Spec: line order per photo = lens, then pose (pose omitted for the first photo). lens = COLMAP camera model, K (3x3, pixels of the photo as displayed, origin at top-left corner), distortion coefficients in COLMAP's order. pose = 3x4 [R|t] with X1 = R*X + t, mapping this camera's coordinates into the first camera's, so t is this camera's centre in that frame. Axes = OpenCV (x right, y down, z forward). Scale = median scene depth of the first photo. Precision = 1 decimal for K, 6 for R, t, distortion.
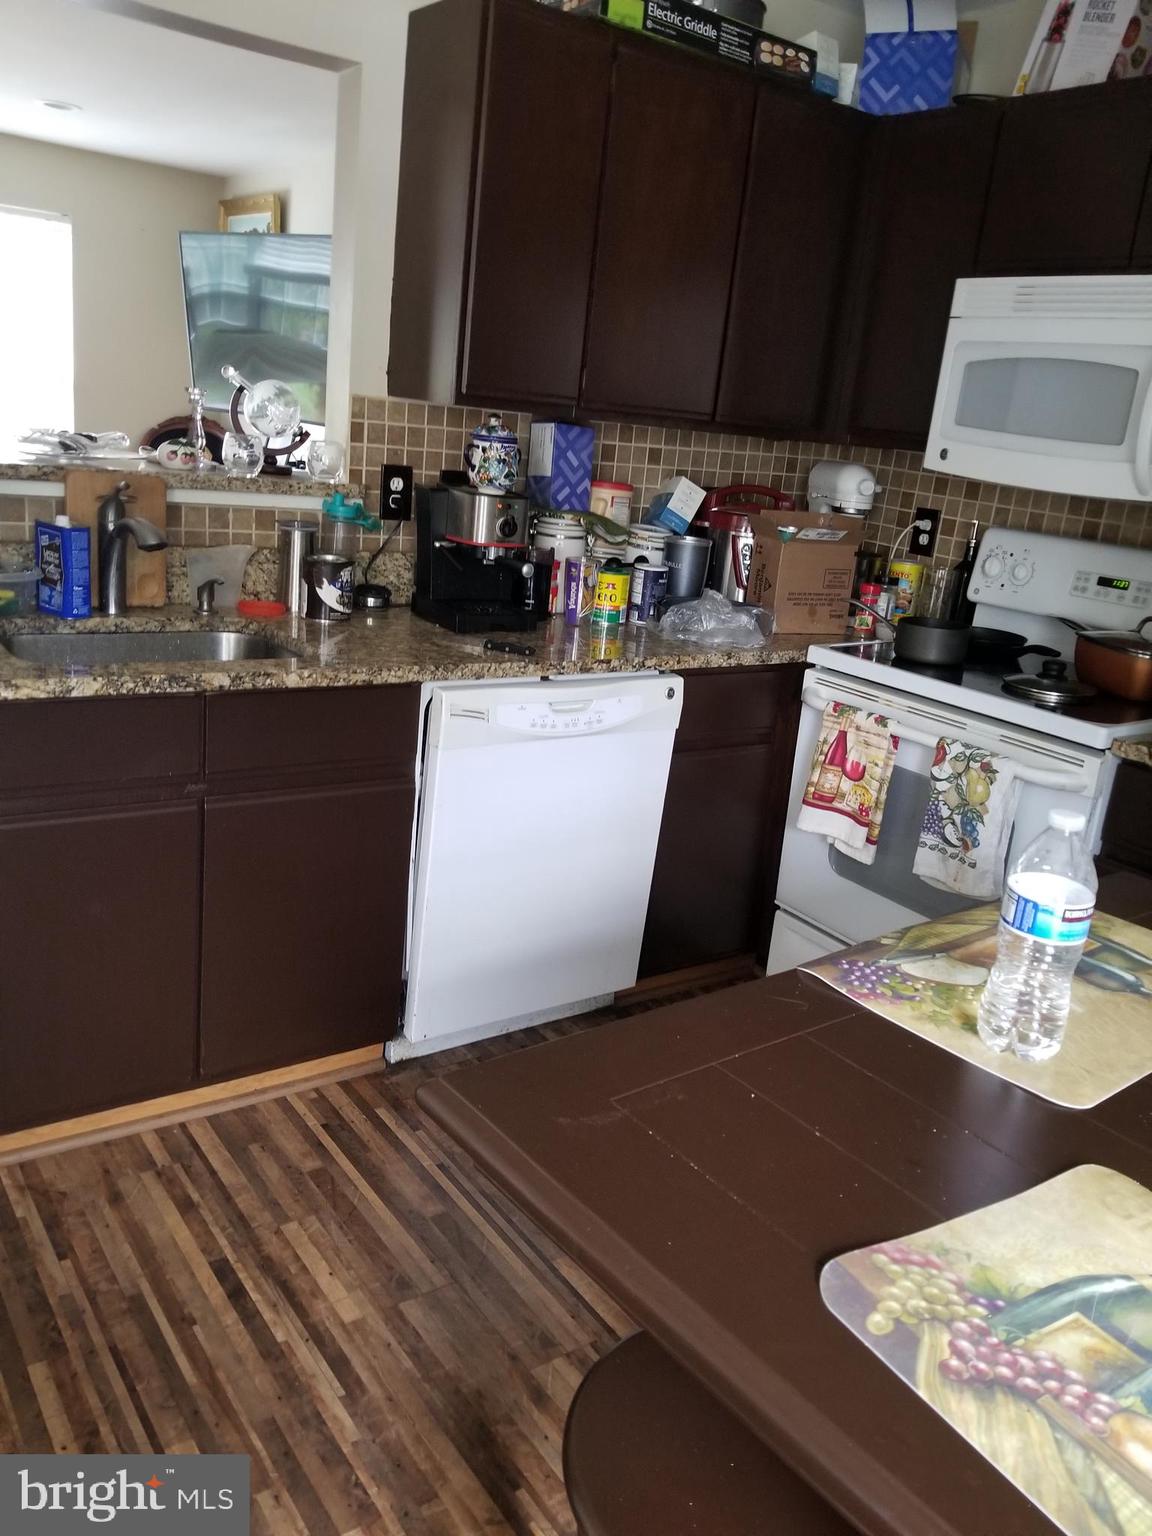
lens RADIAL K [[1216.4, 0, 576.0], [0, 1216.4, 768.0], [0, 0, 1]] dist [0.049064, -0.108717]
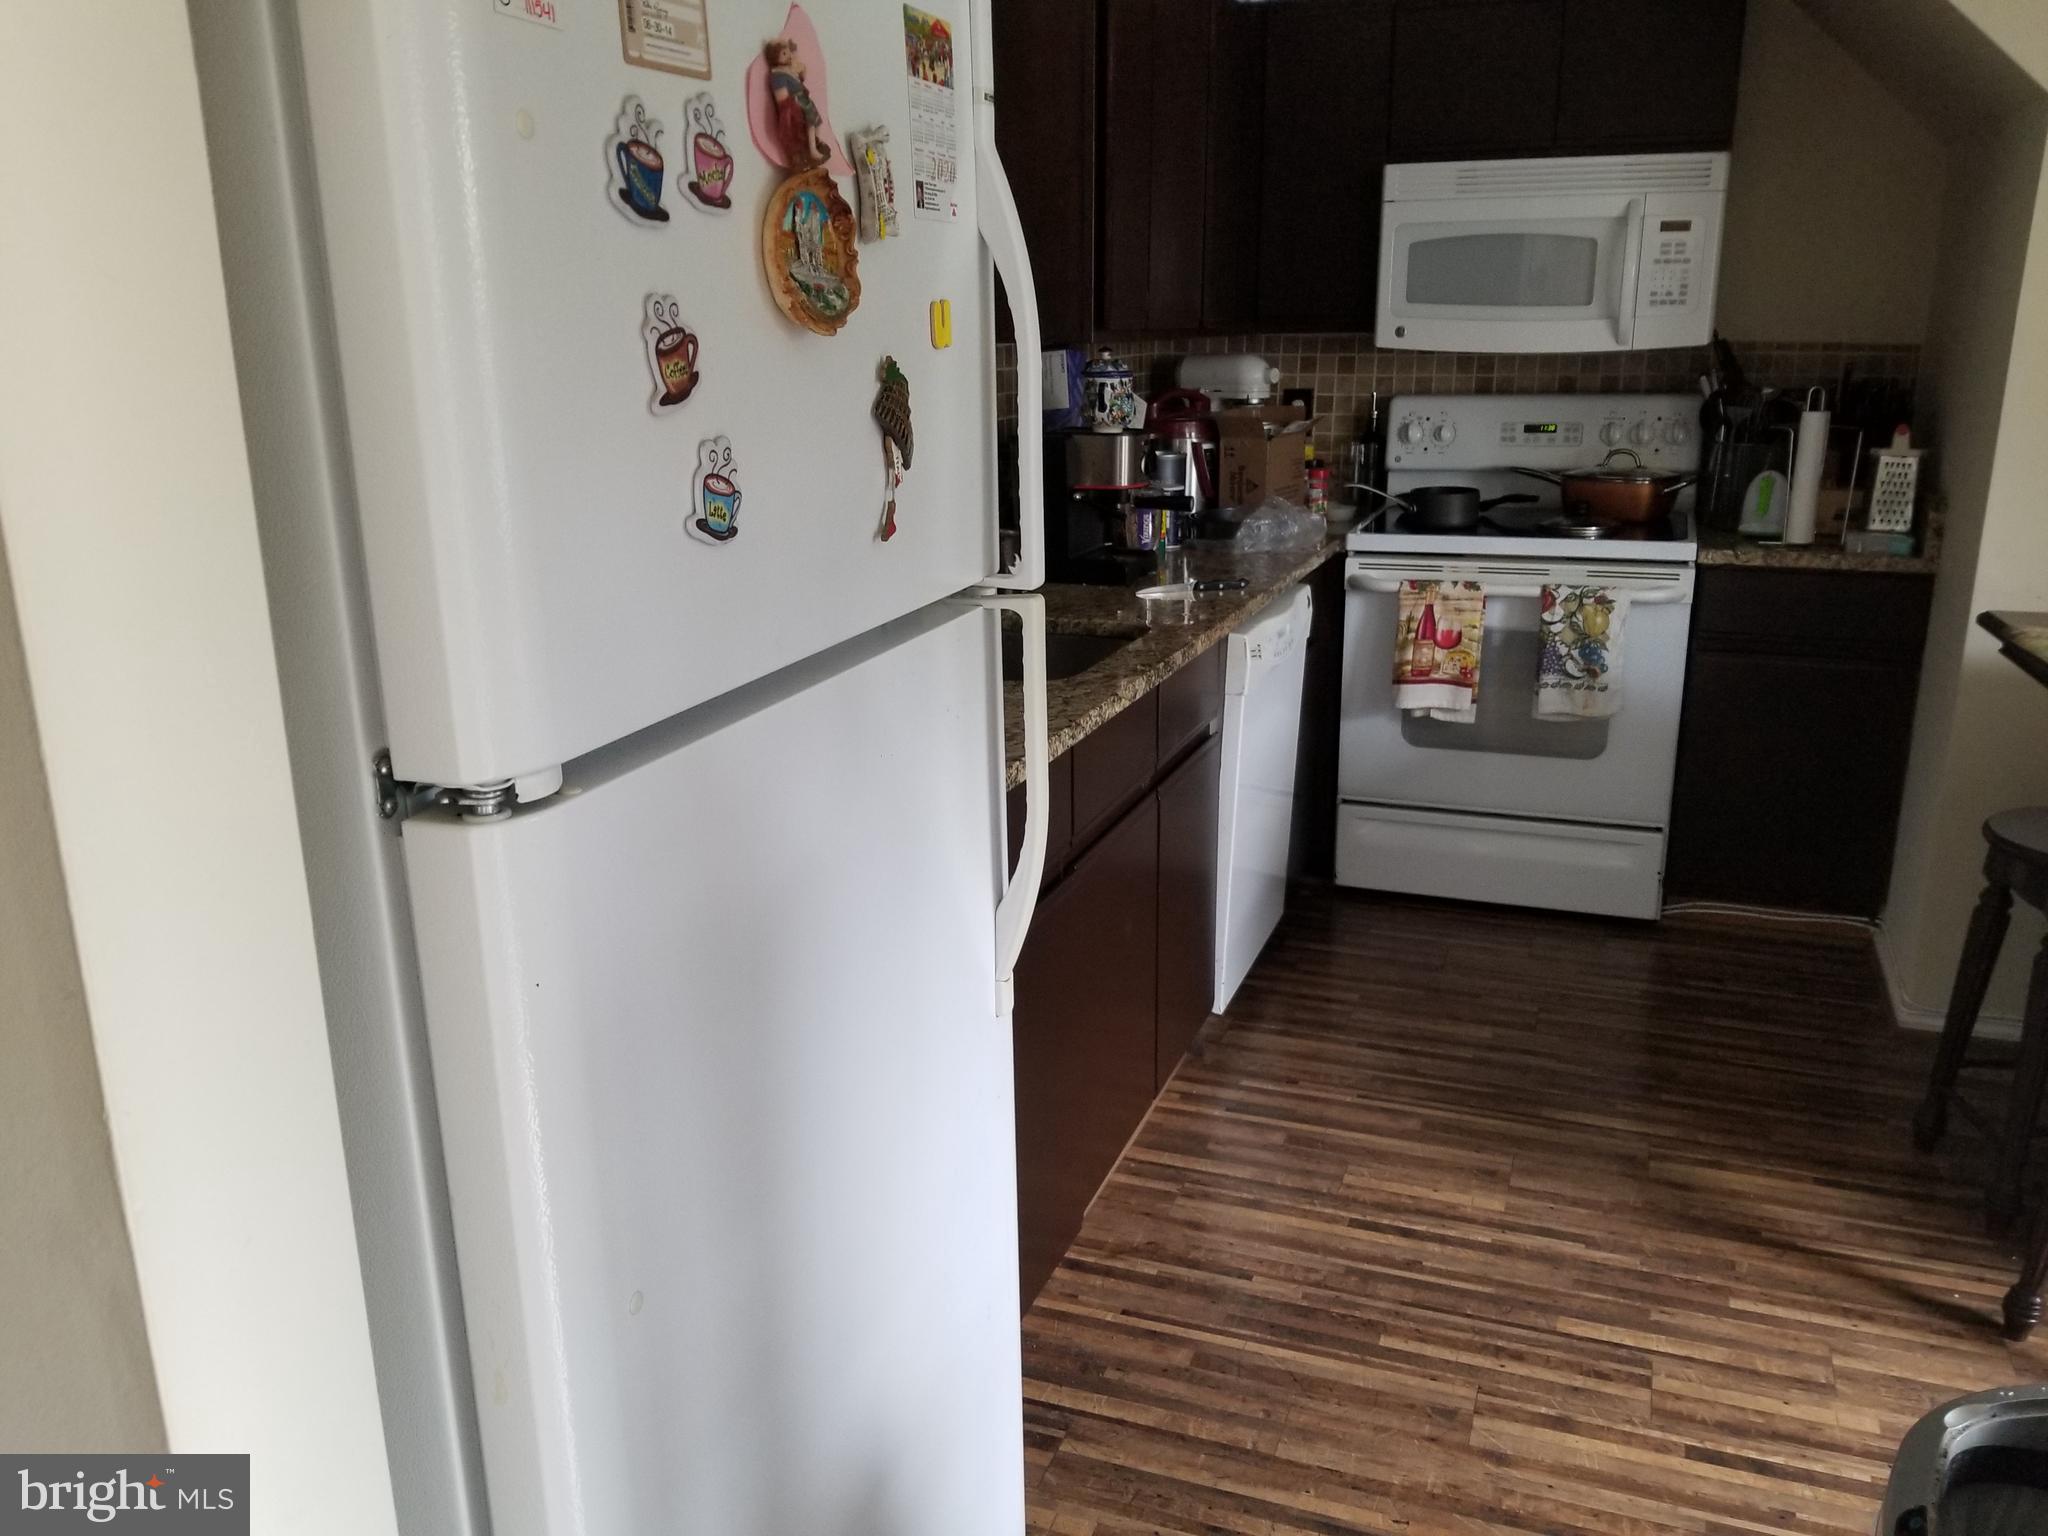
lens RADIAL K [[1621.9, 0, 991.6], [0, 1621.9, 791.0], [0, 0, 1]] dist [0.049064, -0.108717]
pose [[0.828478, -0.261127, 0.495417, -0.870222], [0.250737, 0.963974, 0.088793, -0.099515], [-0.500755, 0.050657, 0.864105, -0.011829]]
